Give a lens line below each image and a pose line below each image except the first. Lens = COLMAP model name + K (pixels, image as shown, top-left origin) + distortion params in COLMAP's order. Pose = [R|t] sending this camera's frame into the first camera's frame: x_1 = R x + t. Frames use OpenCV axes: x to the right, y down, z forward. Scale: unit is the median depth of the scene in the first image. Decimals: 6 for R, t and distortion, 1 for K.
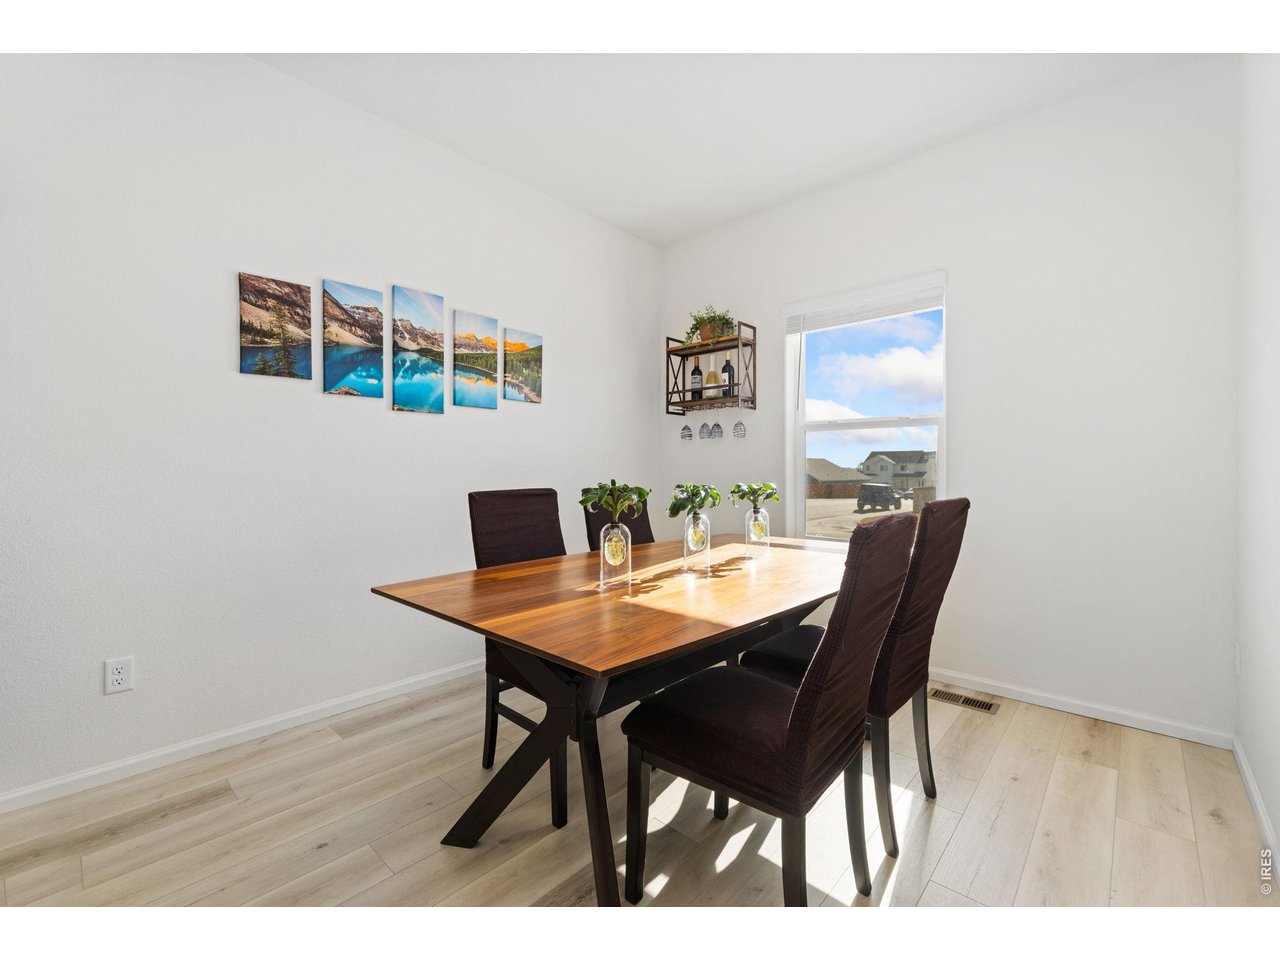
lens RADIAL K [[538.3, 0, 648.8], [0, 538.3, 469.3], [0, 0, 1]] dist [-0.001720, -0.000101]
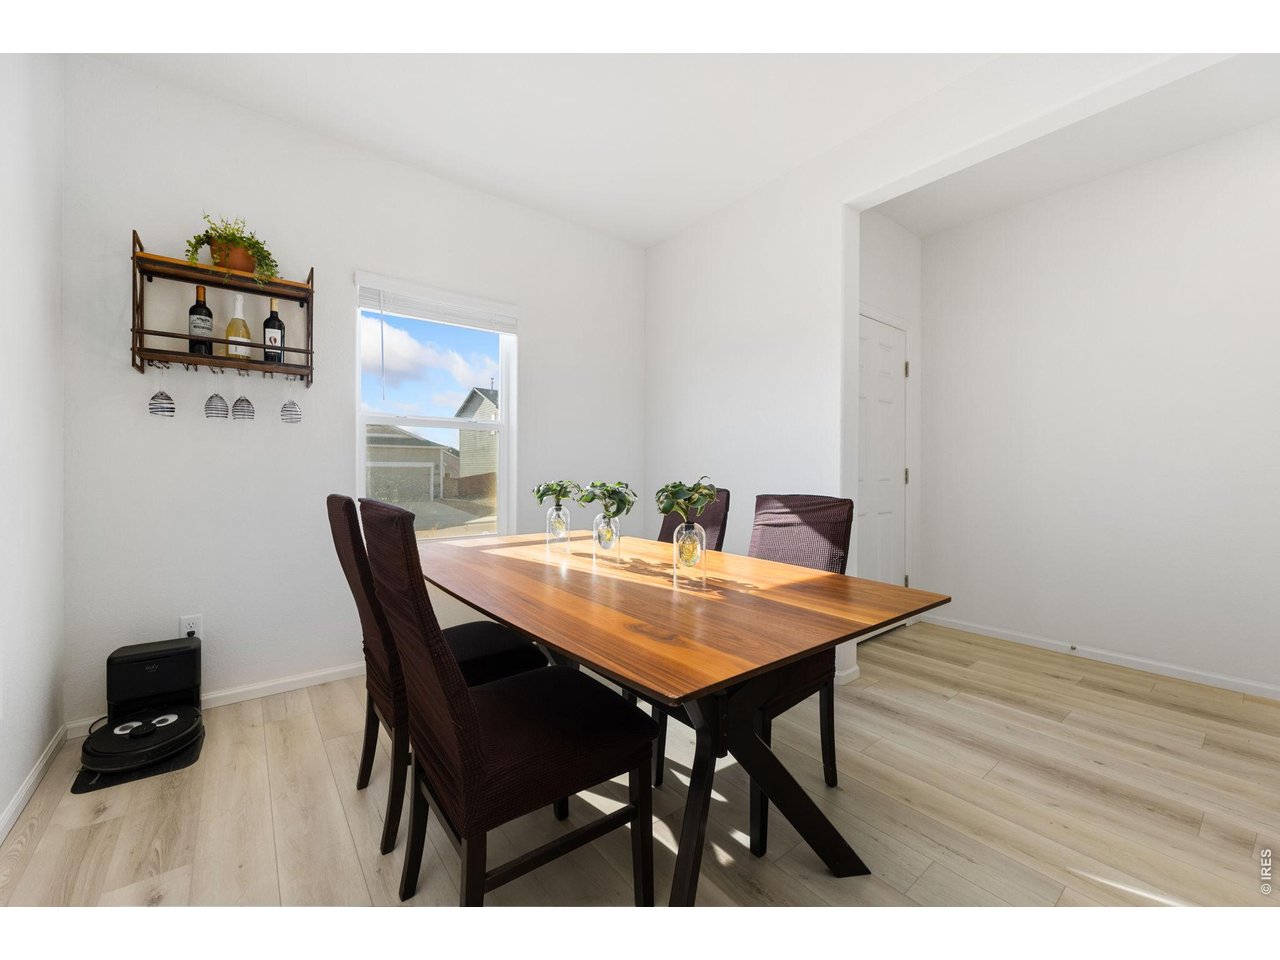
lens RADIAL K [[514.8, 0, 633.4], [0, 514.8, 472.8], [0, 0, 1]] dist [-0.000230, -0.000016]
pose [[0.183992, 0.000349, 0.982928, -0.419229], [-0.005182, 0.999986, 0.000615, 0.006170], [-0.982914, -0.005207, 0.183992, 0.401316]]
